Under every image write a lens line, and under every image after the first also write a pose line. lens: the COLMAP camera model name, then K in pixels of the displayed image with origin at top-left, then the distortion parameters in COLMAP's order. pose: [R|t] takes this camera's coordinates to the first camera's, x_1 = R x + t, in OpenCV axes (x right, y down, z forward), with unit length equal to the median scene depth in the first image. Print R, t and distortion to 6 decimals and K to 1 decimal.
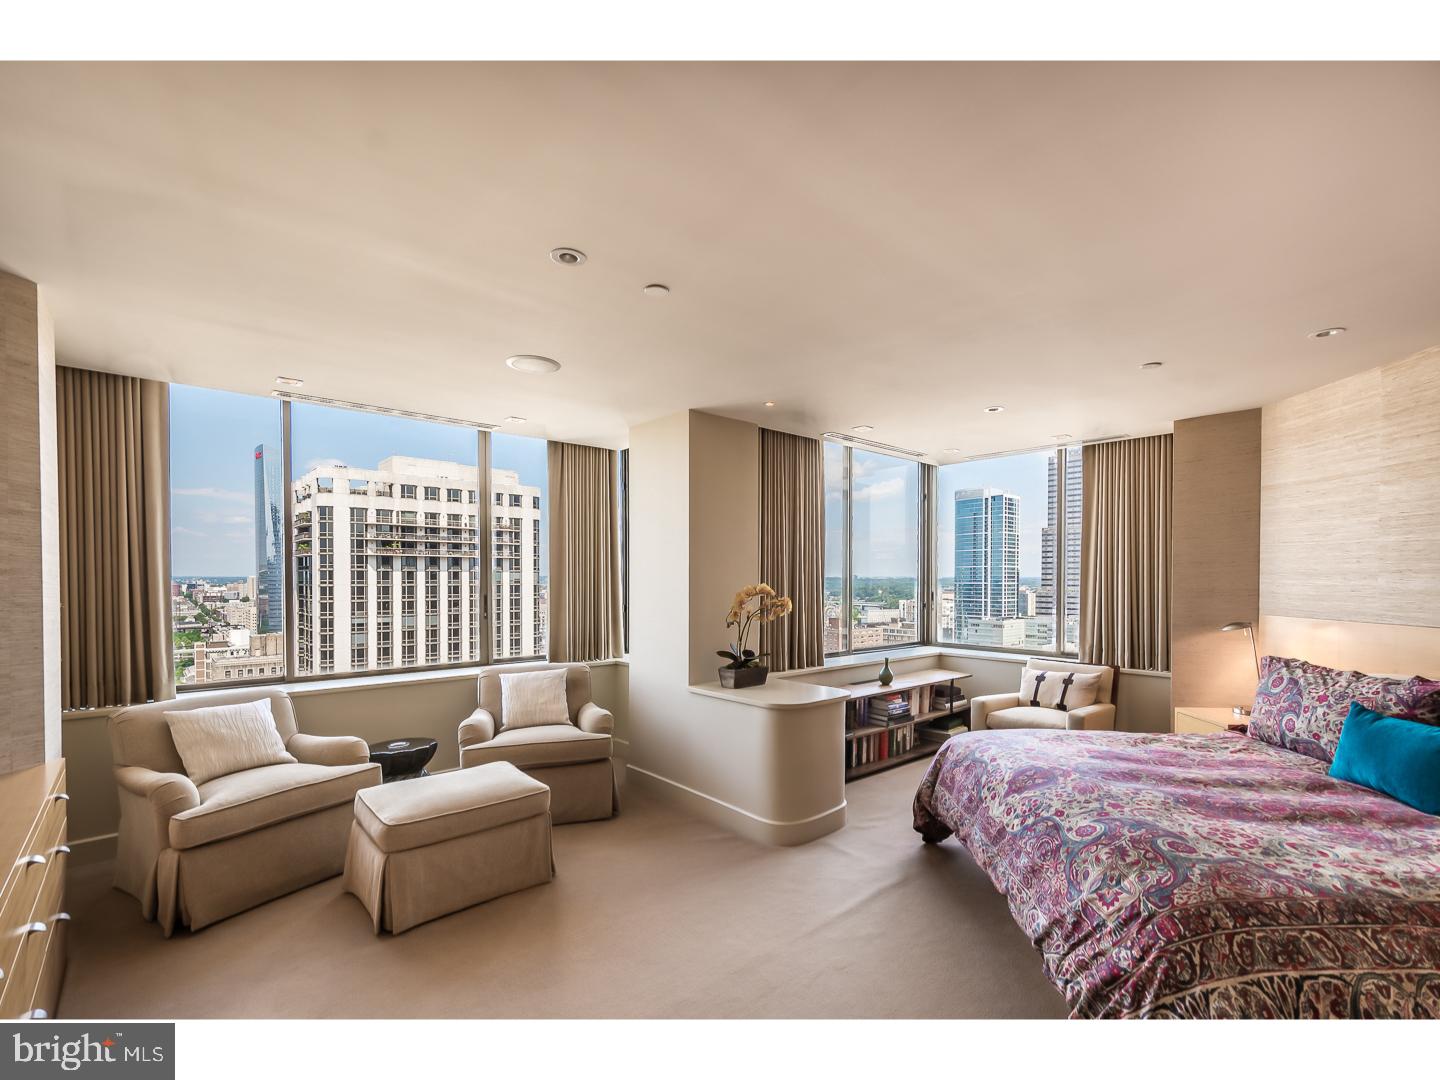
lens RADIAL K [[638.7, 0, 726.3], [0, 638.7, 586.8], [0, 0, 1]] dist [0.001121, 0.000042]
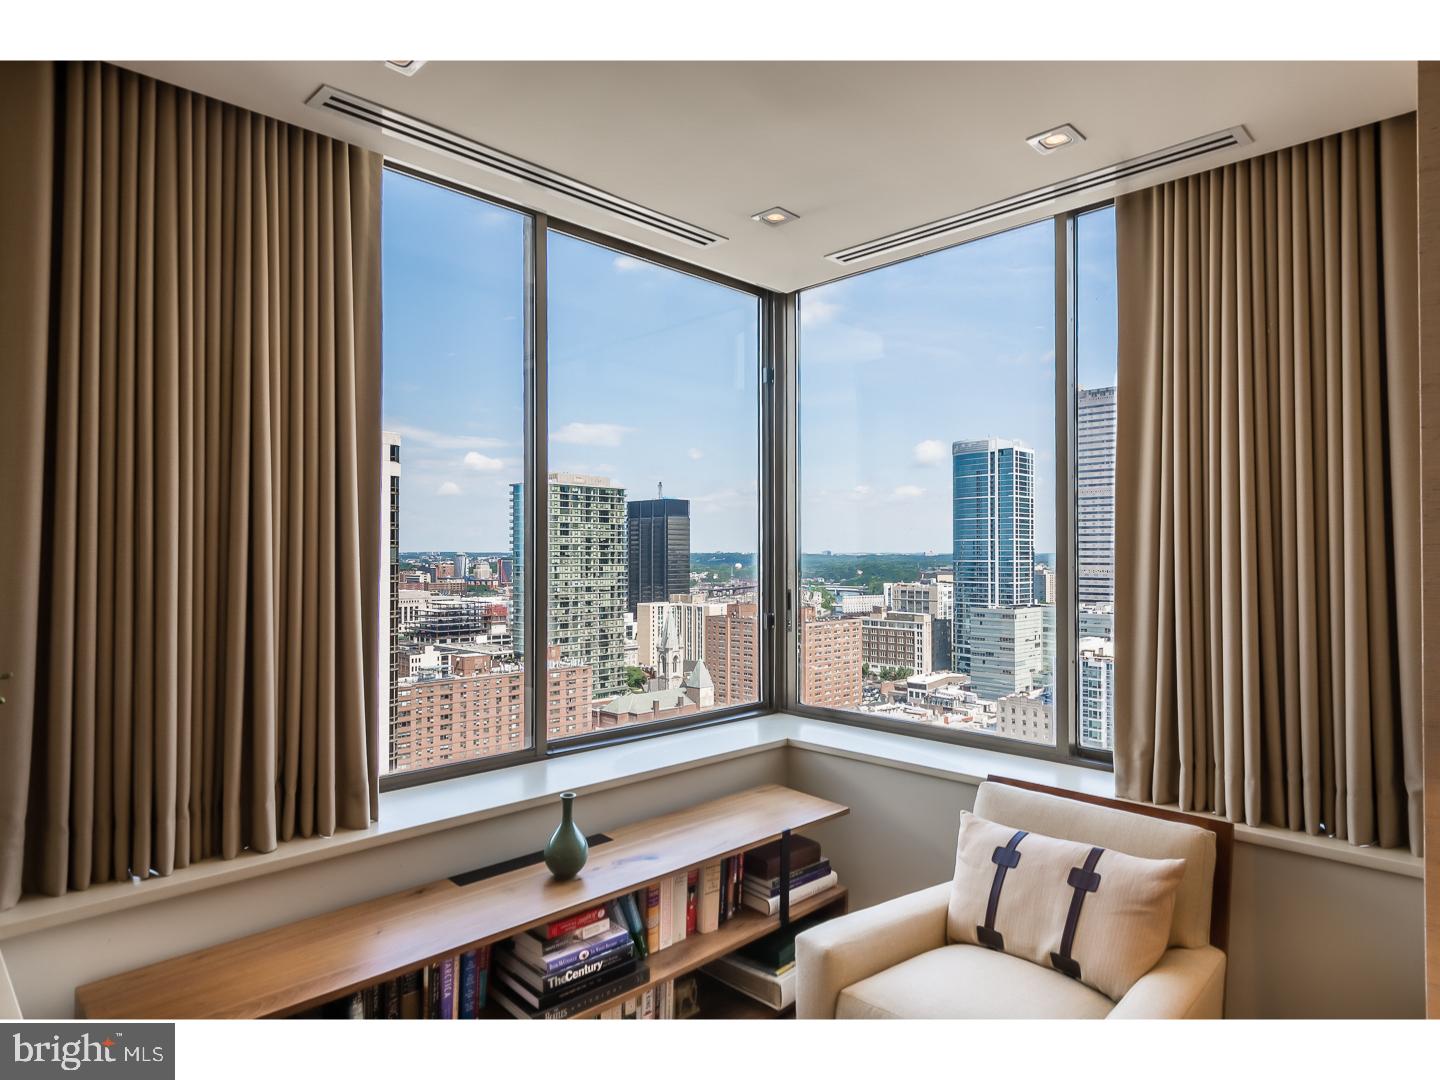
lens RADIAL K [[830.4, 0, 718.4], [0, 830.4, 545.0], [0, 0, 1]] dist [0.002496, -0.000065]
pose [[0.997872, -0.000491, 0.065205, 0.235893], [0.002141, 0.999679, -0.025235, -0.008750], [-0.065171, 0.025321, 0.997553, 0.429728]]
